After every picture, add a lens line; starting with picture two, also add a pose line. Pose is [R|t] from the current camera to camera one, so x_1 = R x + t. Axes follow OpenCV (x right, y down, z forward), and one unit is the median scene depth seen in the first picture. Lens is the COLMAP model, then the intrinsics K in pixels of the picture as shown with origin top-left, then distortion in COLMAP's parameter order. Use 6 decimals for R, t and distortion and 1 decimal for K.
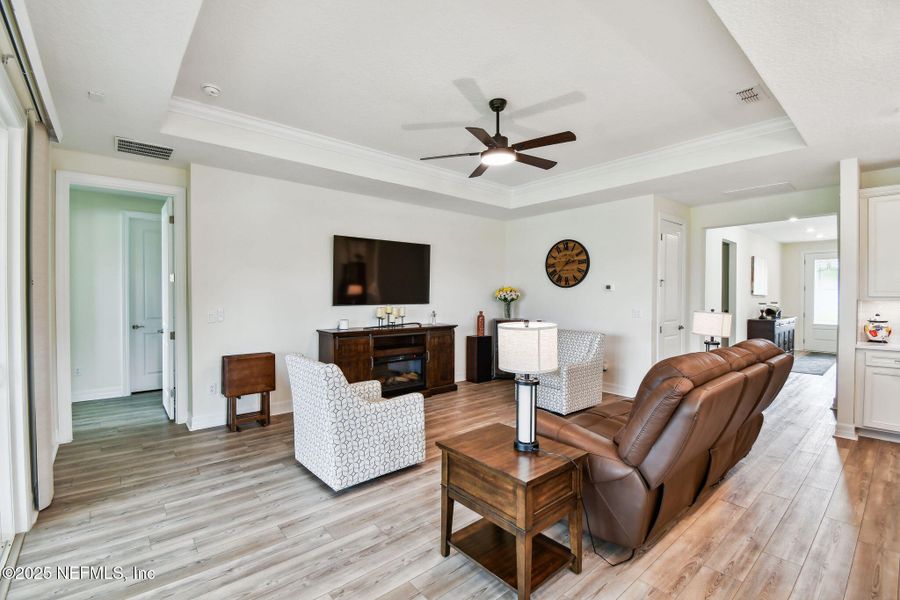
lens RADIAL K [[402.0, 0, 441.0], [0, 402.0, 297.5], [0, 0, 1]] dist [0.001825, -0.015692]
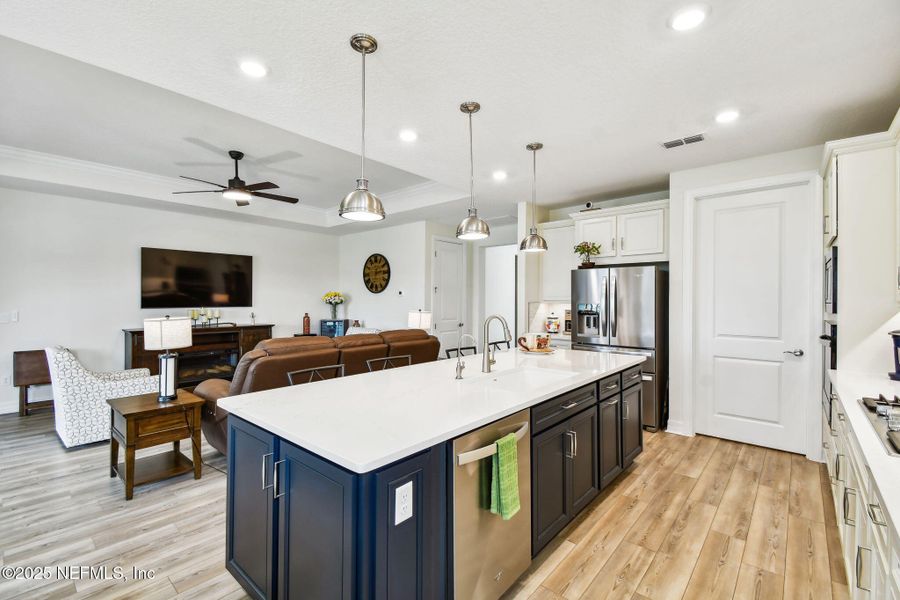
lens RADIAL K [[396.3, 0, 450.0], [0, 396.3, 300.0], [0, 0, 1]] dist [0.026751, -0.018491]
pose [[0.987788, 0.000246, 0.155801, 0.403776], [0.000493, 0.999989, -0.004709, 0.002258], [-0.155801, 0.004728, 0.987777, -0.256807]]
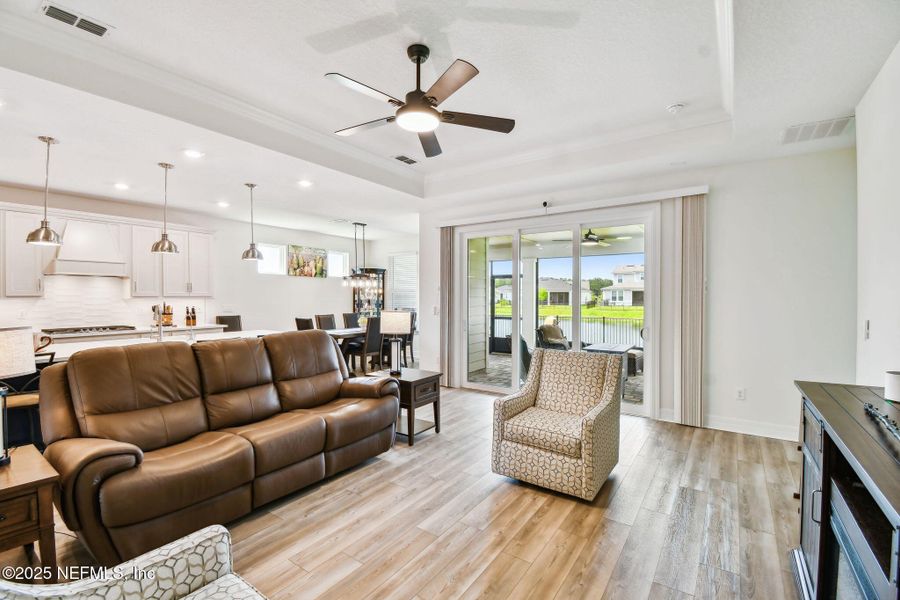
lens RADIAL K [[400.9, 0, 449.6], [0, 400.9, 296.4], [0, 0, 1]] dist [0.001505, -0.000074]
pose [[-0.966297, -0.002415, -0.257420, 0.180972], [-0.004303, 0.999968, 0.006772, -0.005916], [0.257396, 0.007651, -0.966276, 1.141475]]
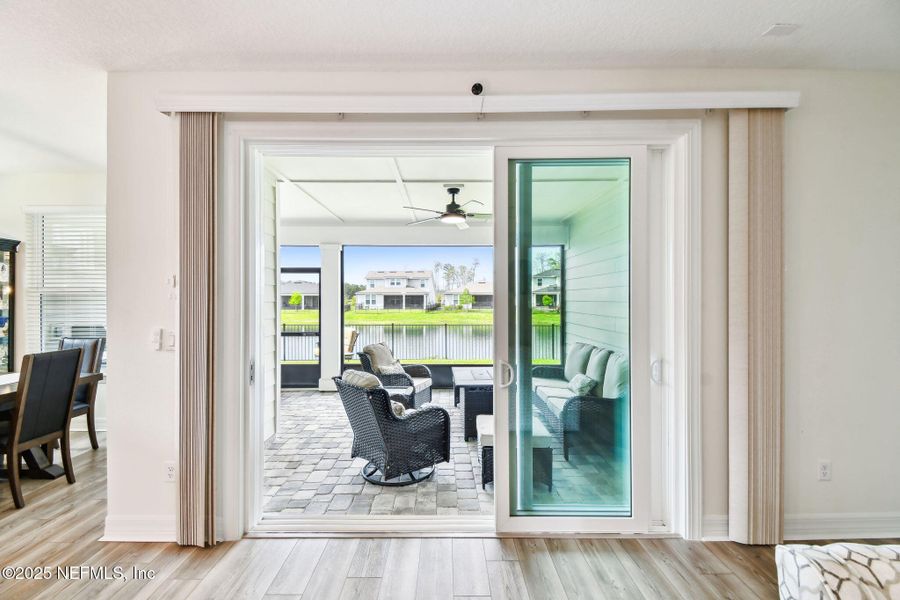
lens RADIAL K [[387.5, 0, 444.6], [0, 387.5, 299.2], [0, 0, 1]] dist [0.000898, 0.000016]
pose [[-0.646066, -0.003103, -0.763275, 0.043338], [-0.005455, 0.999985, 0.000553, -0.002436], [0.763262, 0.004521, -0.646073, 0.506691]]
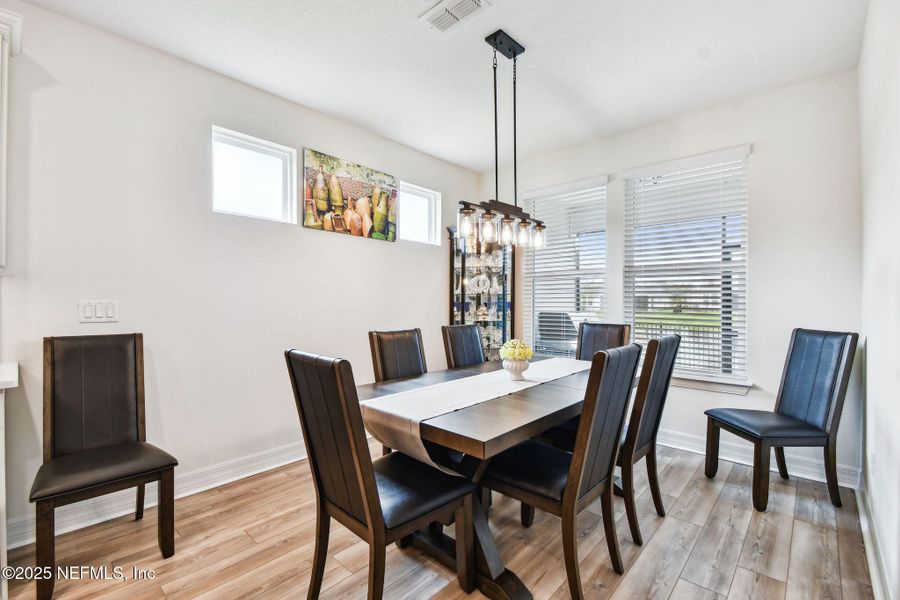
lens RADIAL K [[387.5, 0, 444.6], [0, 387.5, 299.2], [0, 0, 1]] dist [0.000898, 0.000016]
pose [[-0.992762, -0.003301, -0.120056, 0.241955], [-0.002954, 0.999991, -0.003068, 0.034013], [0.120065, -0.002691, -0.992762, 0.115513]]
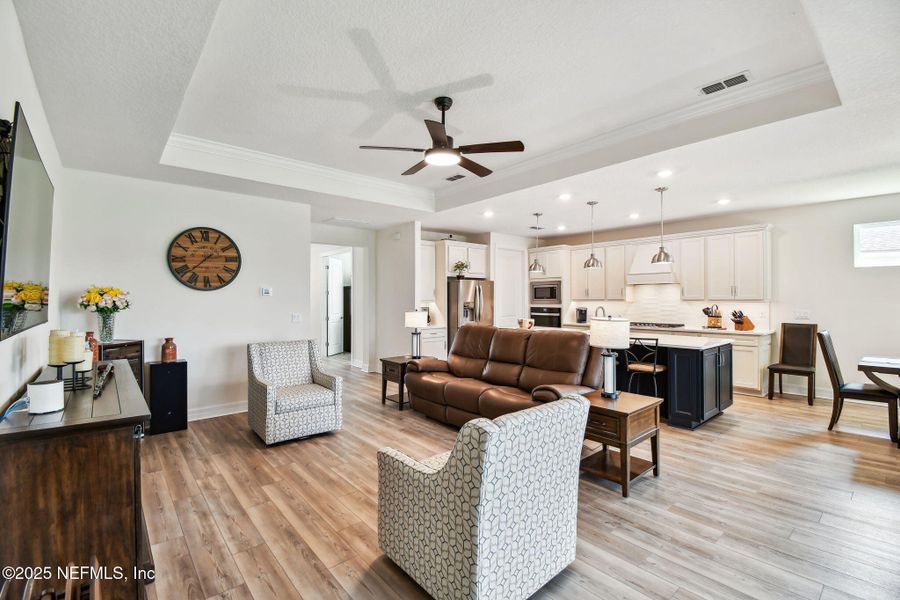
lens RADIAL K [[396.3, 0, 450.0], [0, 396.3, 300.0], [0, 0, 1]] dist [0.026751, -0.018491]
pose [[-0.016928, -0.005315, 0.999843, -0.525327], [0.008515, 0.999949, 0.005459, -0.007893], [-0.999820, 0.008606, -0.016882, 0.644910]]
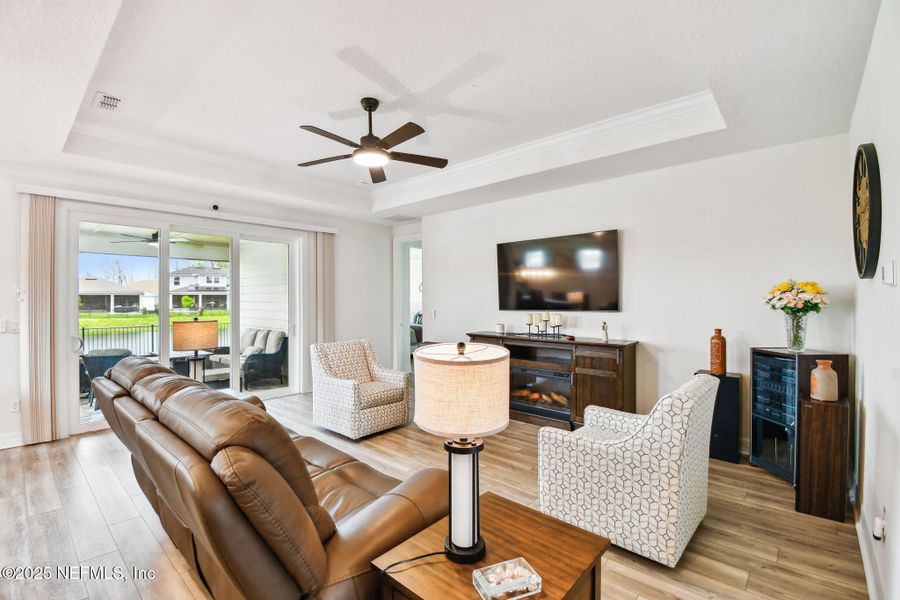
lens RADIAL K [[402.6, 0, 441.9], [0, 402.6, 299.9], [0, 0, 1]] dist [-0.001930, -0.000530]
pose [[0.134546, -0.001973, -0.990905, 0.718082], [-0.000974, 0.999997, -0.002123, -0.004002], [0.990907, 0.001251, 0.134544, 0.669030]]
